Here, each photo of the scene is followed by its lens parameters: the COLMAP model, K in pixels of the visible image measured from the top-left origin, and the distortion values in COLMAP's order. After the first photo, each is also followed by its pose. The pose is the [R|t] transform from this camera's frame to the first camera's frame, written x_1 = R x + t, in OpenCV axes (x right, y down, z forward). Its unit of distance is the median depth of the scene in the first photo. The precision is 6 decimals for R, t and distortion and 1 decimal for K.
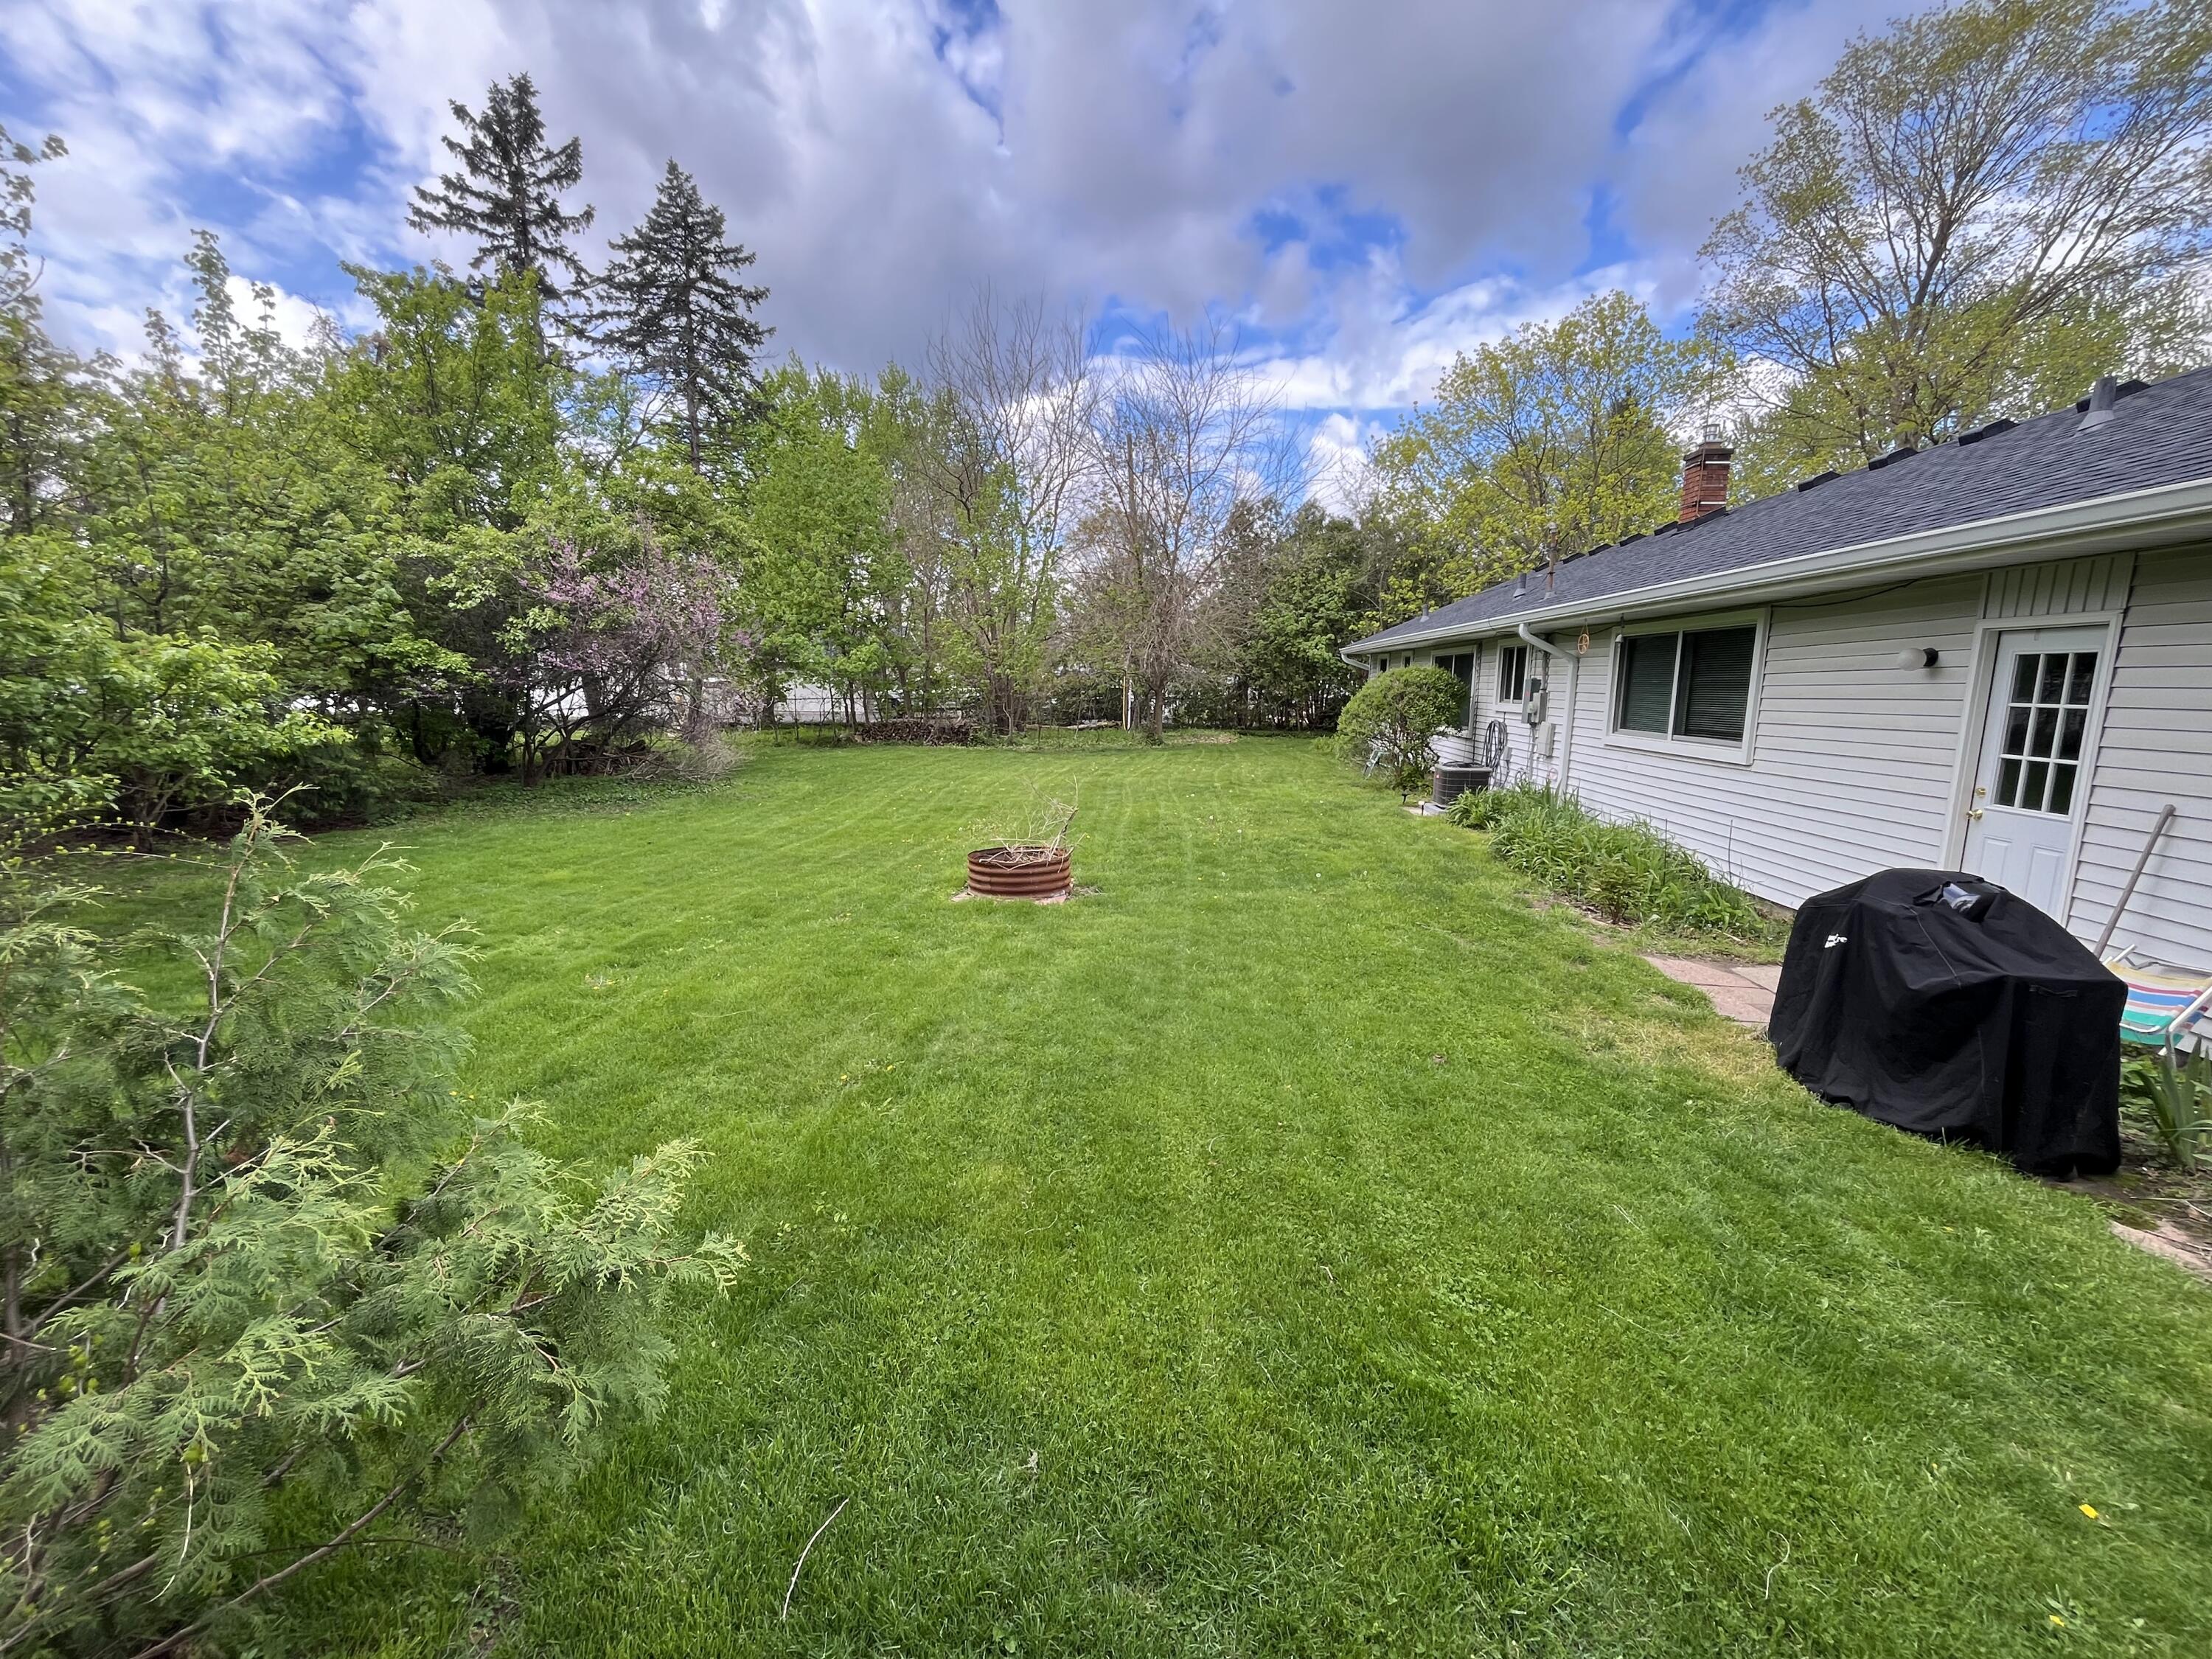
lens RADIAL K [[899.3, 0, 1108.0], [0, 899.3, 832.5], [0, 0, 1]] dist [-0.006330, 0.000181]
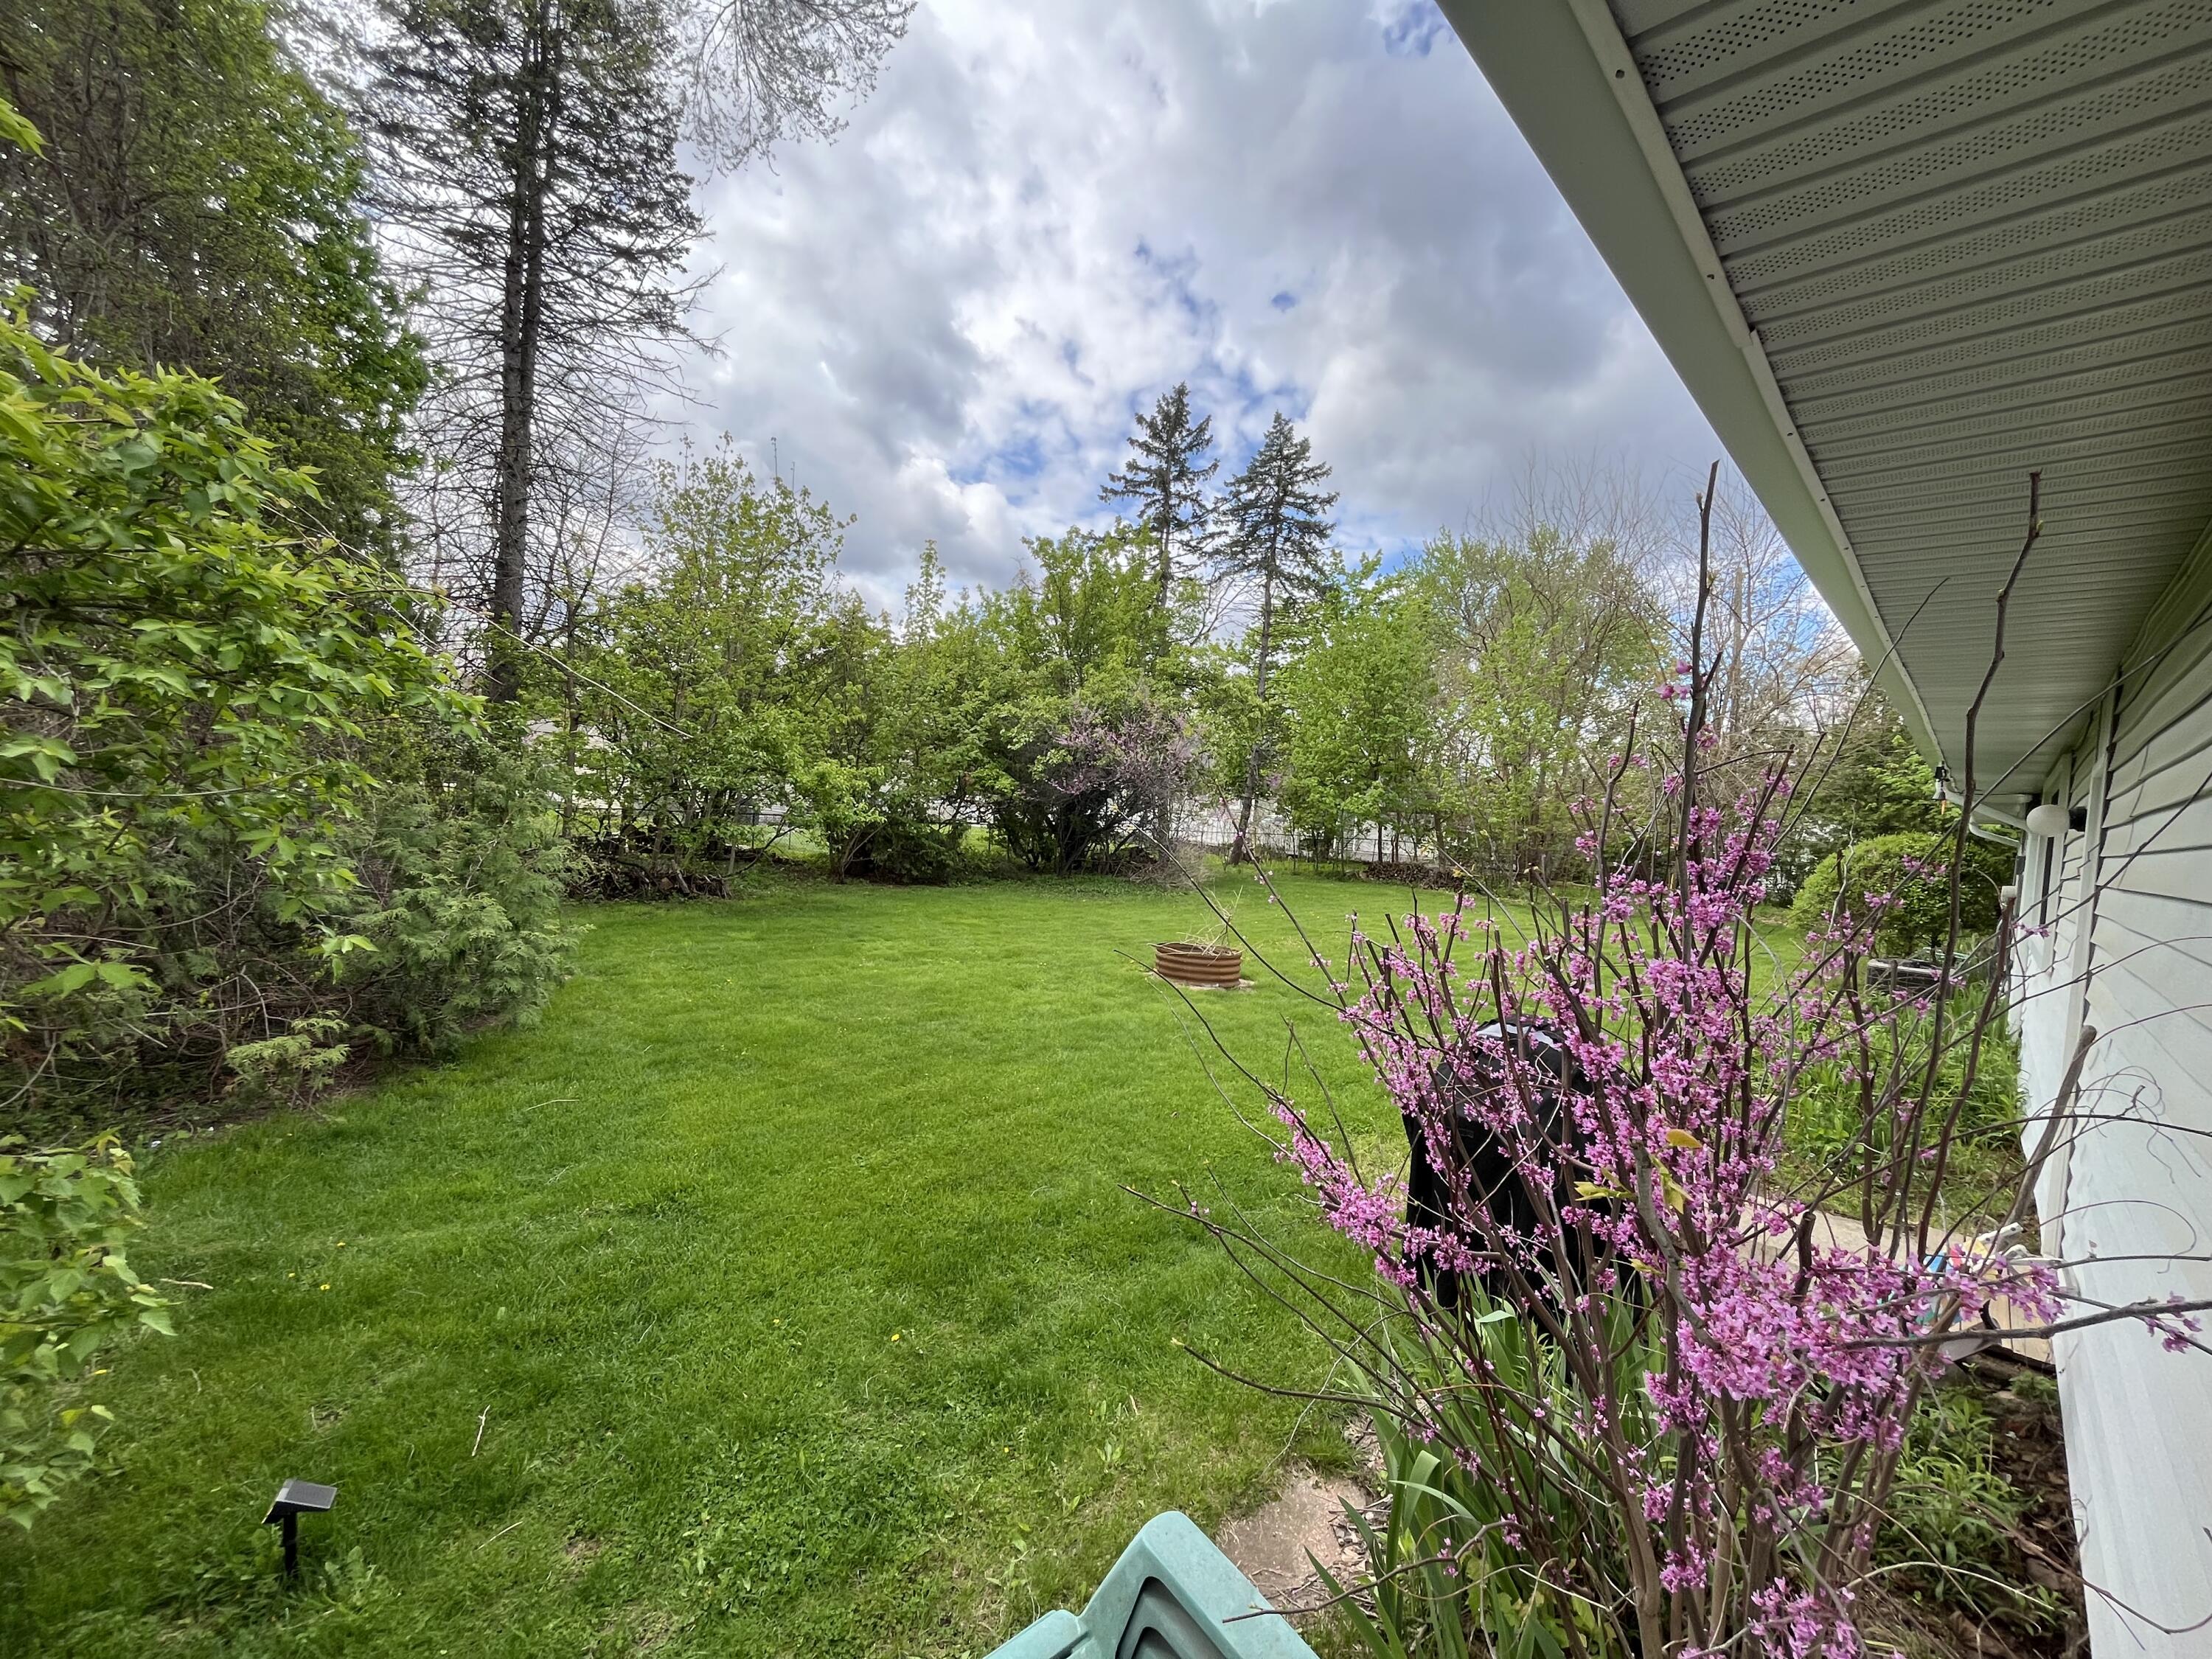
lens RADIAL K [[899.3, 0, 1102.4], [0, 899.3, 827.8], [0, 0, 1]] dist [-0.006330, 0.000181]
pose [[0.749853, 0.063362, -0.658564, 0.213529], [-0.172869, 0.979588, -0.102583, 0.004504], [0.638621, 0.190767, 0.745500, -0.002383]]
